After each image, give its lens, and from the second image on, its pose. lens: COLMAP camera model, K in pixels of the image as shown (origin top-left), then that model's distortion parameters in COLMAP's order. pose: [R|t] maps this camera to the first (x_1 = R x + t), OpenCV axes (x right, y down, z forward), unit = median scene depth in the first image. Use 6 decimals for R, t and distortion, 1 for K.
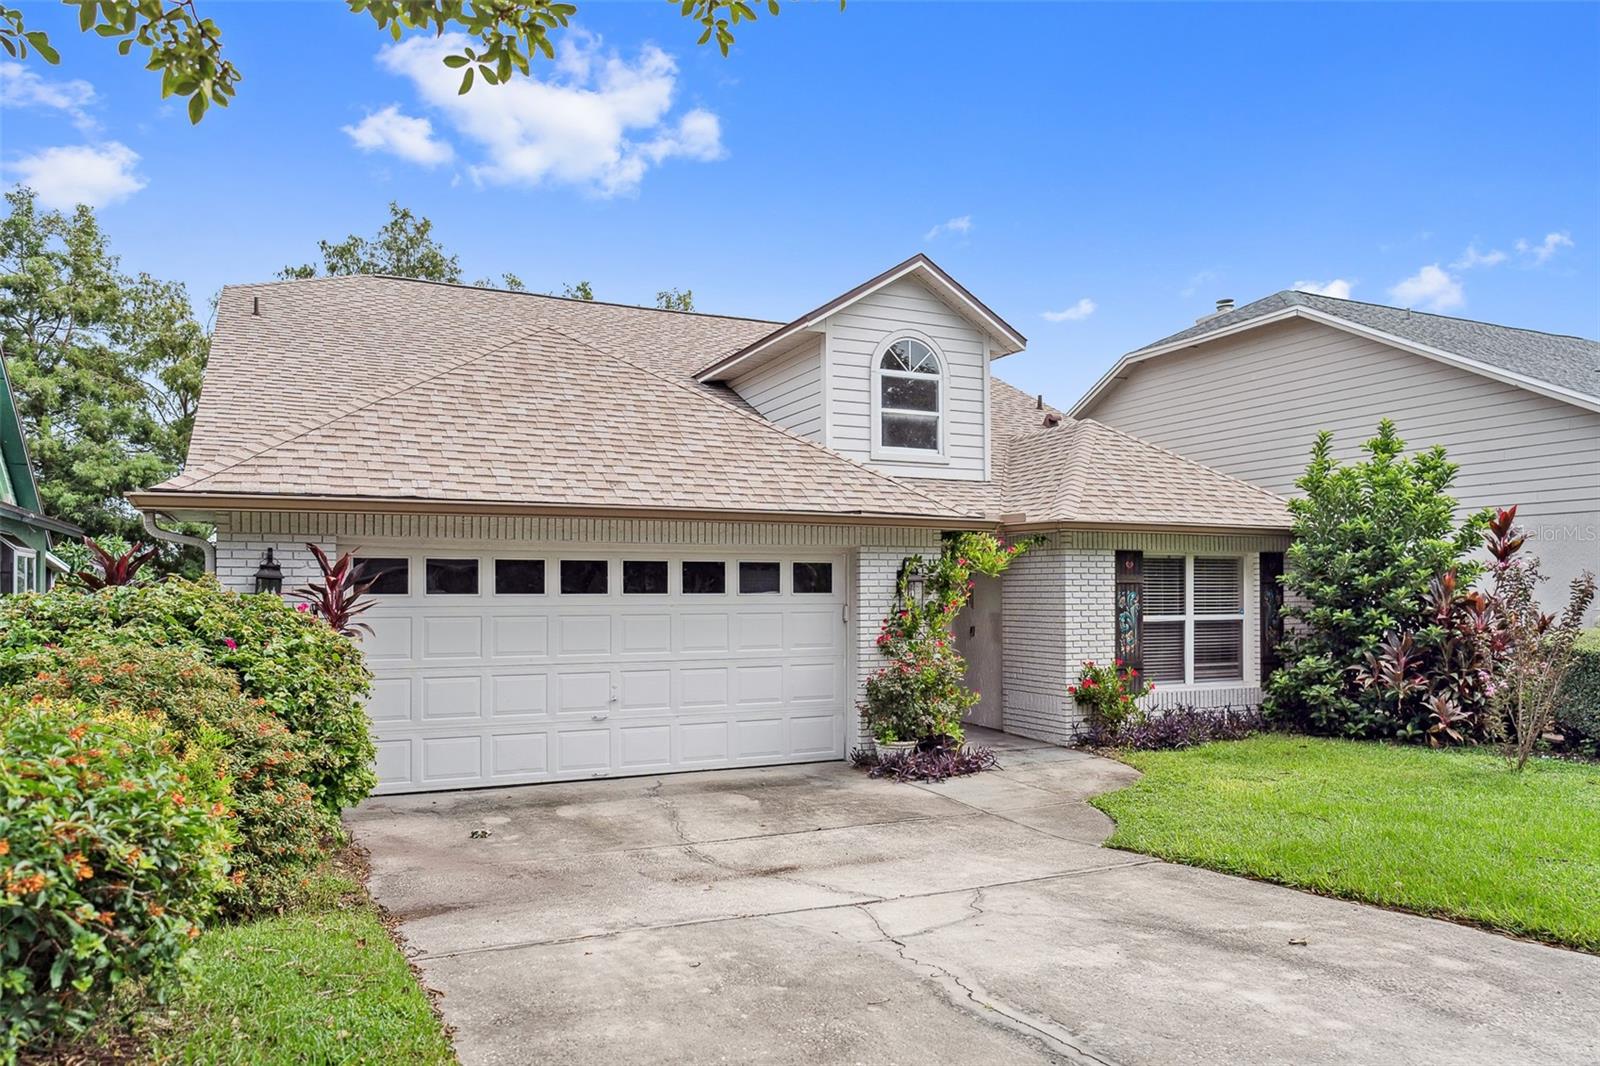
lens RADIAL K [[1020.9, 0, 800.0], [0, 1020.9, 533.0], [0, 0, 1]] dist [-0.004855, 0.001054]
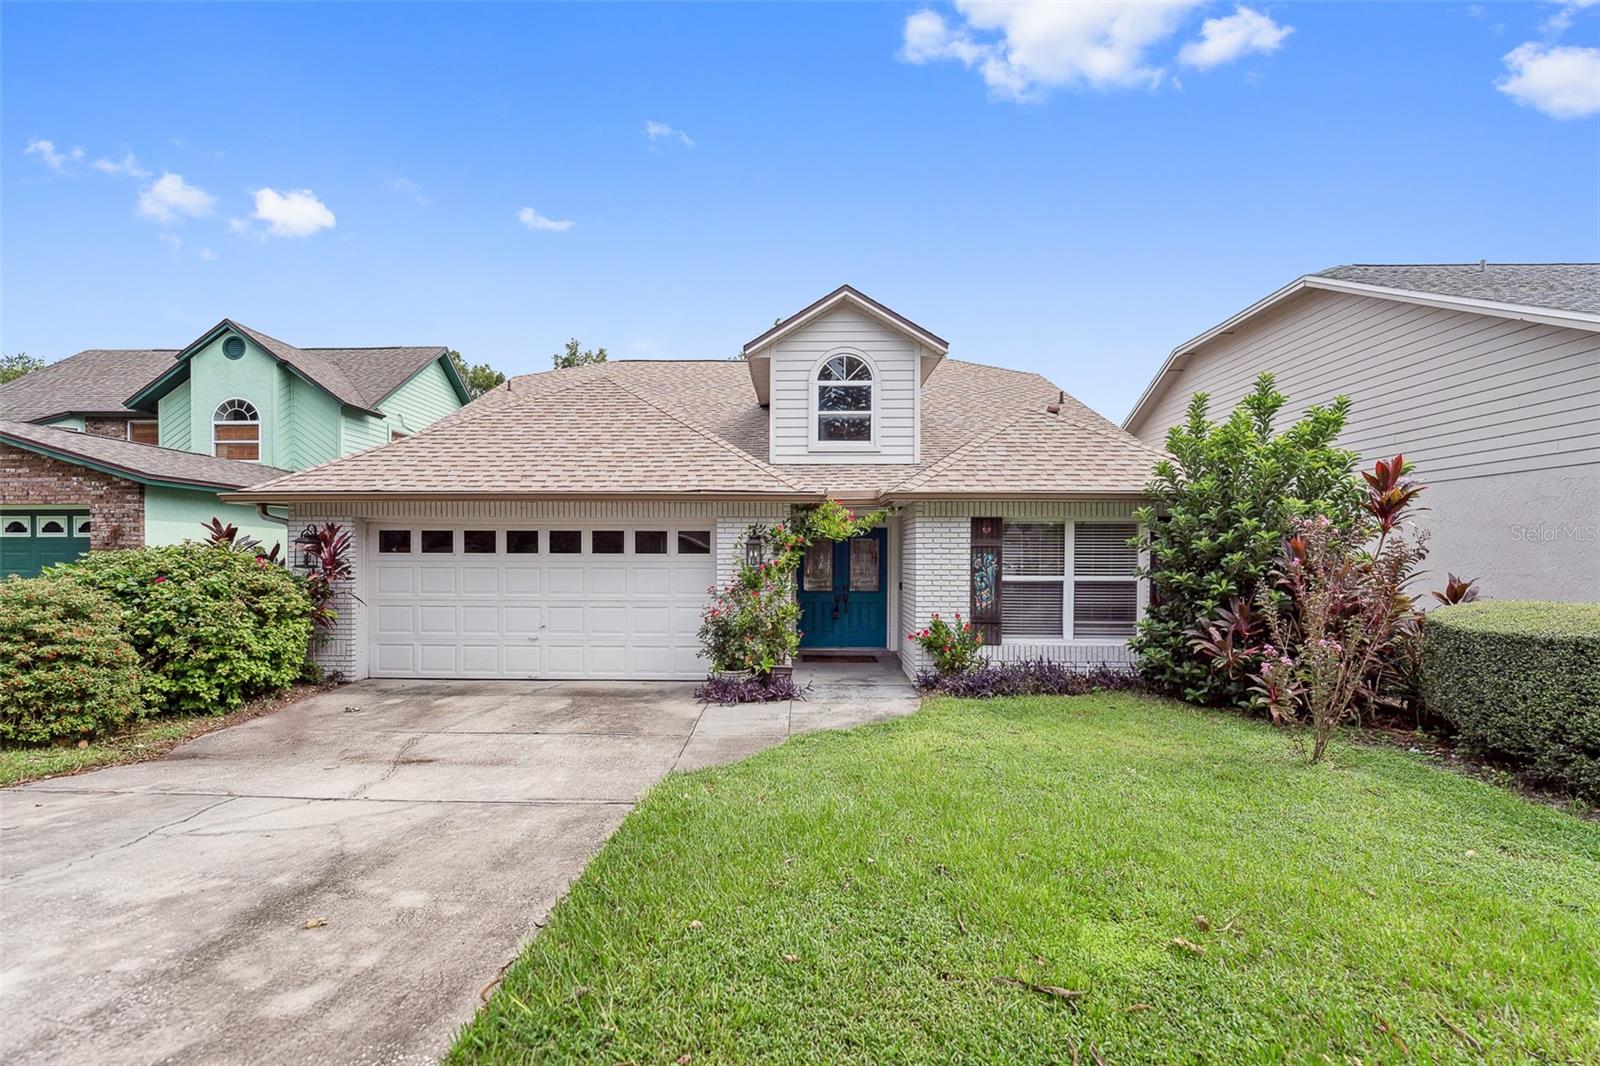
lens RADIAL K [[655.5, 0, 798.6], [0, 655.5, 538.9], [0, 0, 1]] dist [0.000161, -0.000188]
pose [[0.902359, -0.007086, -0.430926, 0.456476], [0.020203, 0.999461, 0.025869, 0.018222], [0.430511, -0.032049, 0.902016, 0.264355]]
